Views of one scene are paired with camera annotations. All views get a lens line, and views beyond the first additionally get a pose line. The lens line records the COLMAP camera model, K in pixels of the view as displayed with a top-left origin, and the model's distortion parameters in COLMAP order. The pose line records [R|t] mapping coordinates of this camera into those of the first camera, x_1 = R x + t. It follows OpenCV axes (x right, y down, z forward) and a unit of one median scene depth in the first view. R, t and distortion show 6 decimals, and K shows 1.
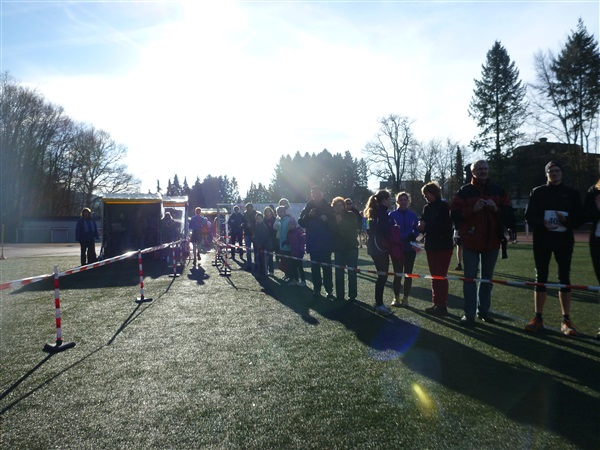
lens RADIAL K [[522.4, 0, 300.0], [0, 522.4, 225.0], [0, 0, 1]] dist [0.004371, 0.003409]
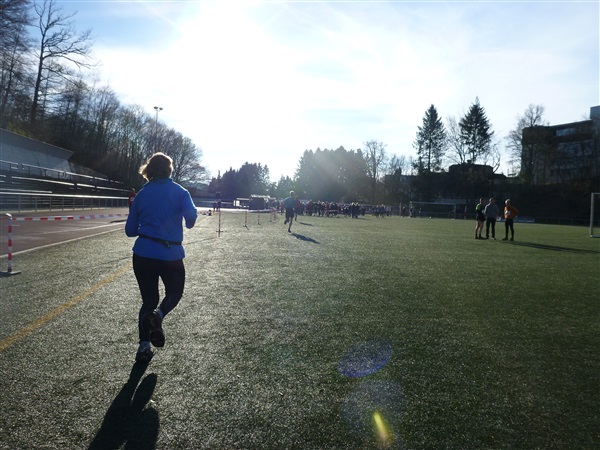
lens RADIAL K [[522.4, 0, 300.0], [0, 522.4, 225.0], [0, 0, 1]] dist [0.004371, 0.003409]
pose [[0.997385, 0.058369, -0.042616, 0.015114], [-0.056819, 0.997709, 0.036727, 0.000461], [0.044662, -0.034209, 0.998416, -0.250687]]
